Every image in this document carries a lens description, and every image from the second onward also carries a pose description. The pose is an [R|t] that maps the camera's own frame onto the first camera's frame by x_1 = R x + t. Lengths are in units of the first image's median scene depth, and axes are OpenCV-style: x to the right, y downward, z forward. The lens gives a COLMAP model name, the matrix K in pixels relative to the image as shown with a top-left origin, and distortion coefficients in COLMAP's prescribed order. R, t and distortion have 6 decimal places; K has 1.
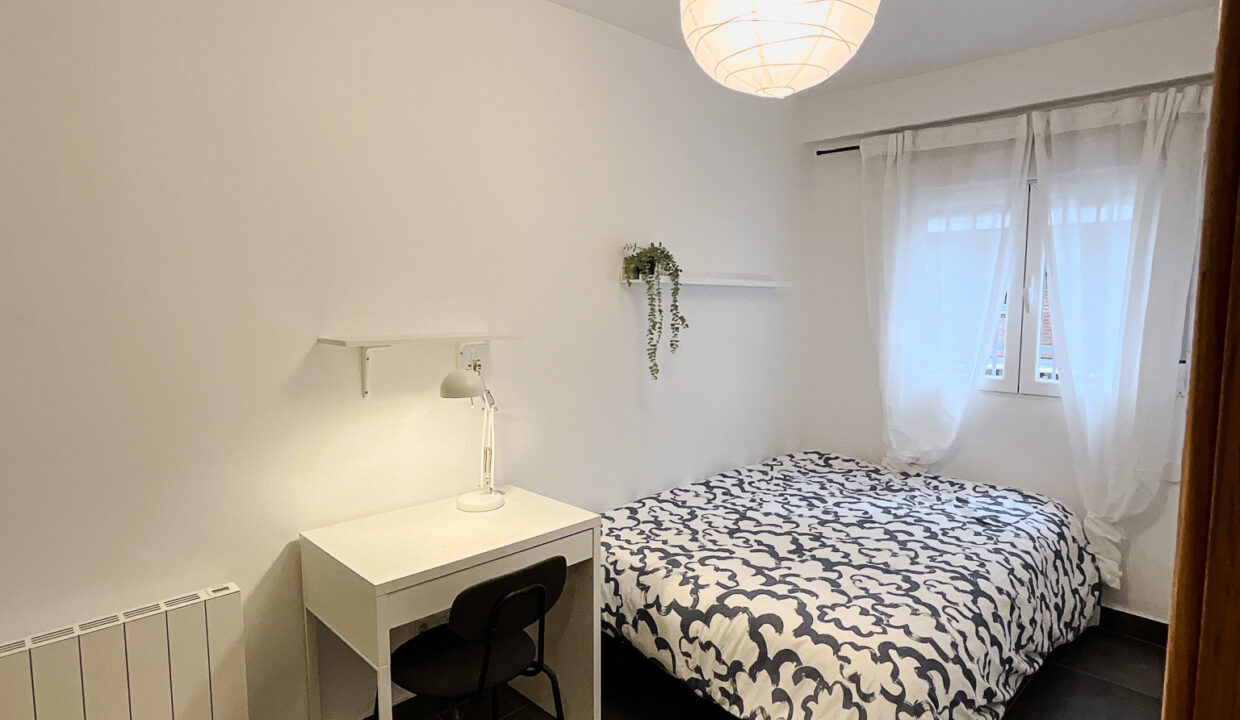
lens RADIAL K [[657.6, 0, 620.0], [0, 657.6, 360.0], [0, 0, 1]] dist [0.001227, -0.000308]
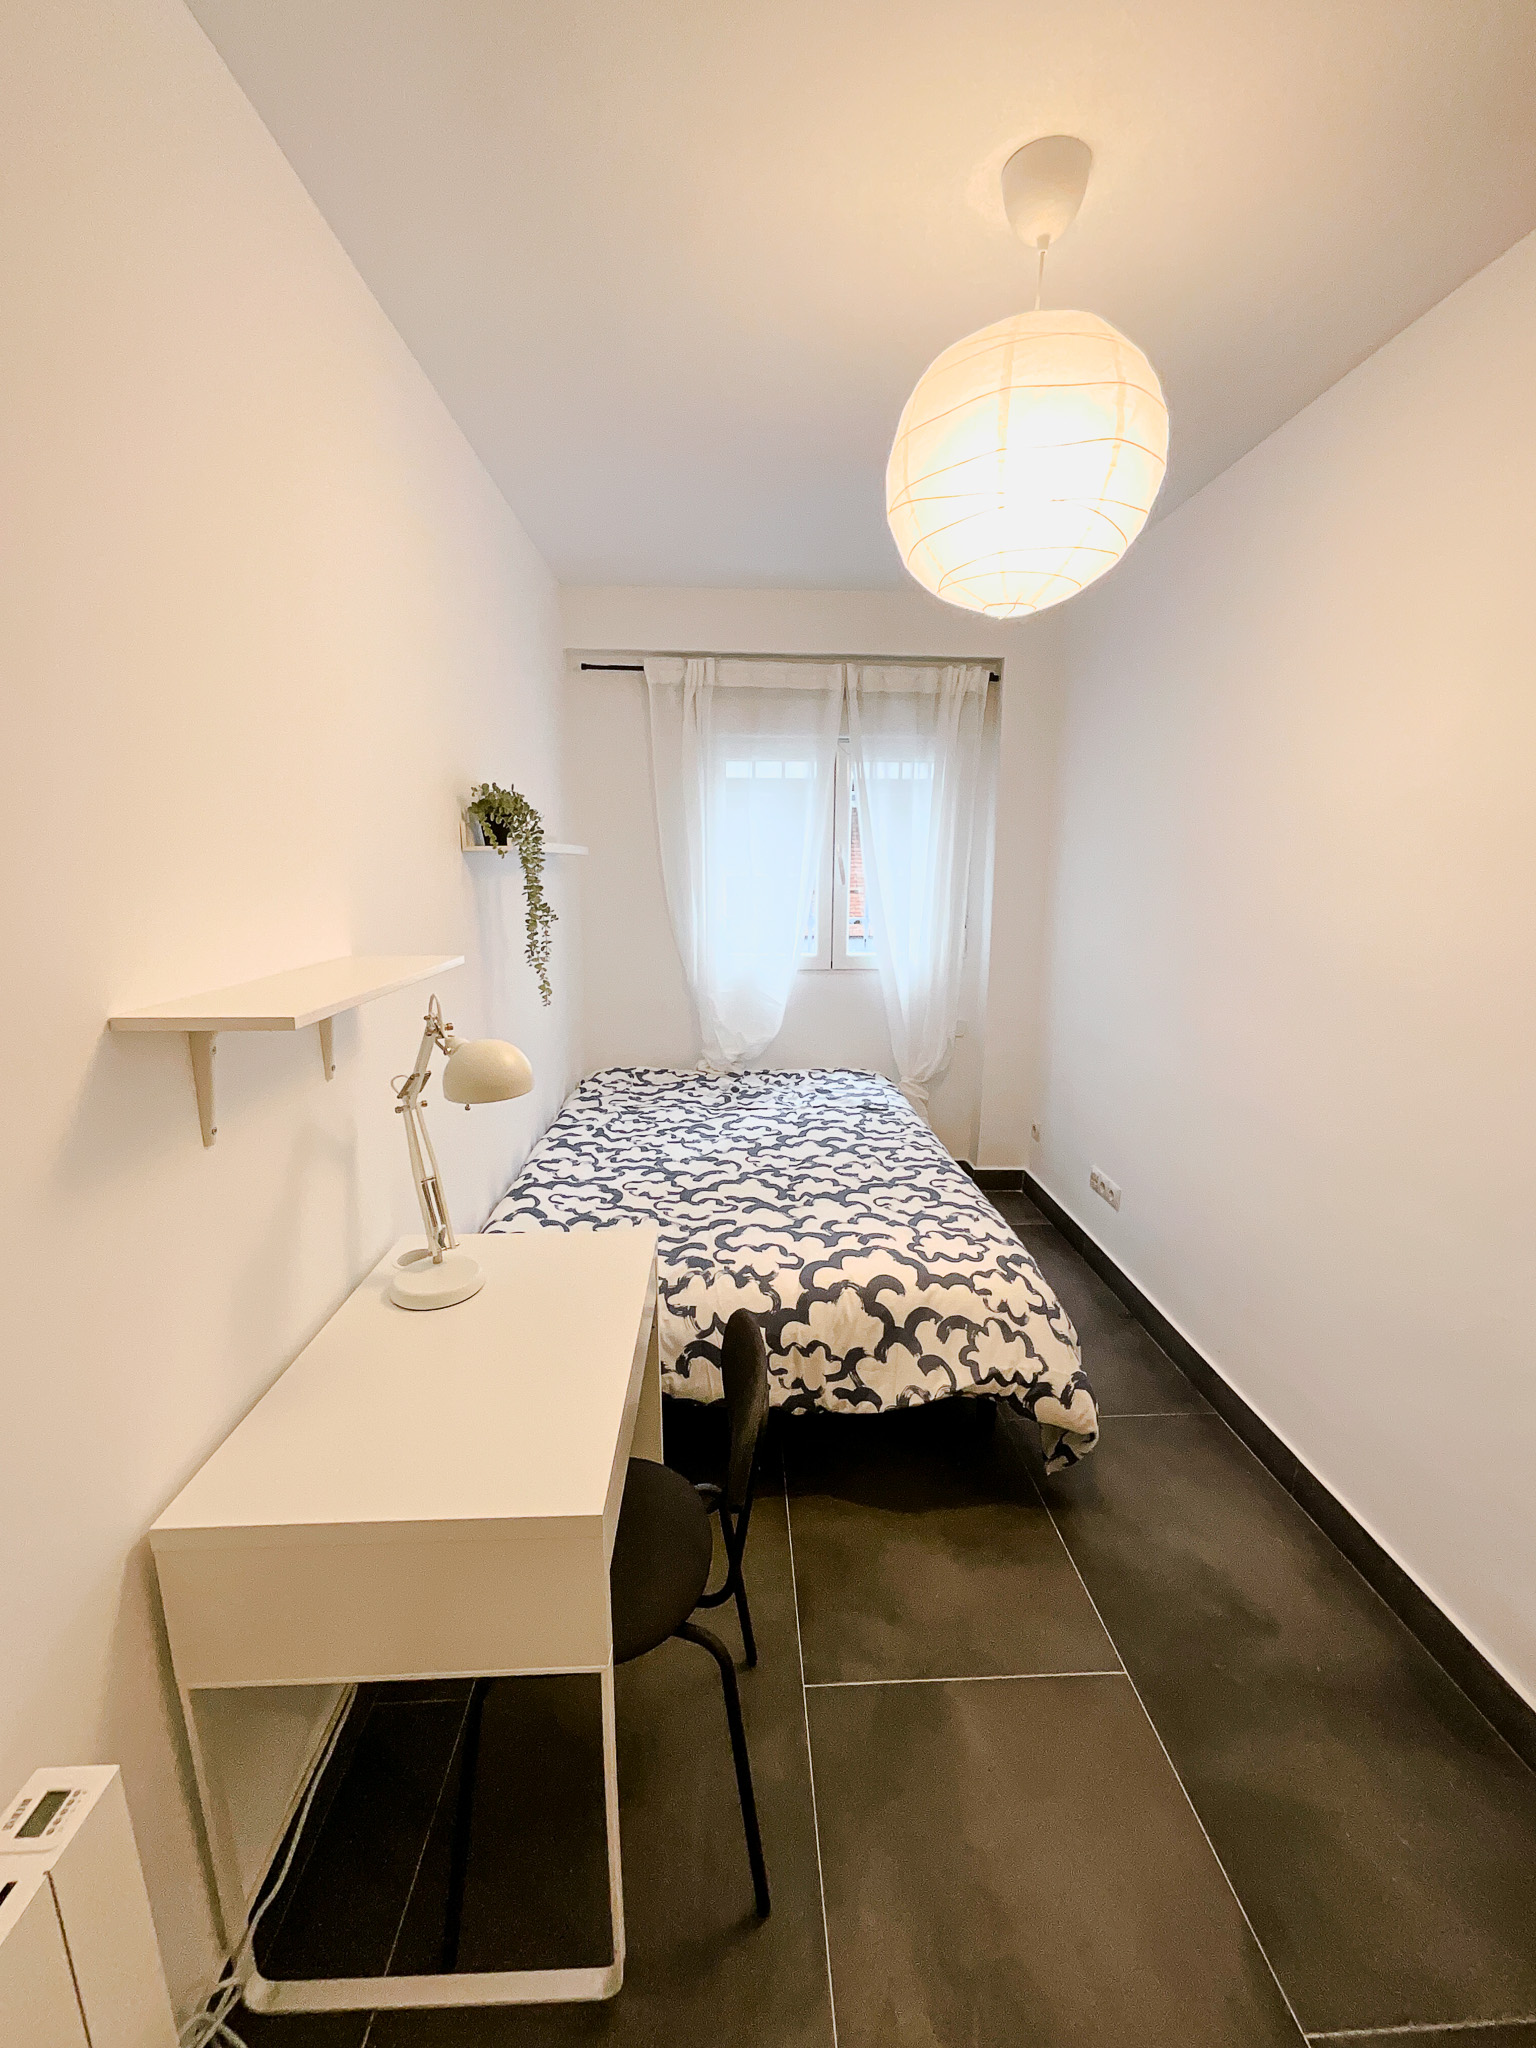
lens RADIAL K [[822.1, 0, 768.0], [0, 822.1, 1024.0], [0, 0, 1]] dist [0.012751, -0.000090]
pose [[0.681720, -0.147732, 0.716542, -0.404525], [0.069072, 0.988022, 0.137988, -0.052011], [-0.728345, -0.044576, 0.683759, 0.312321]]
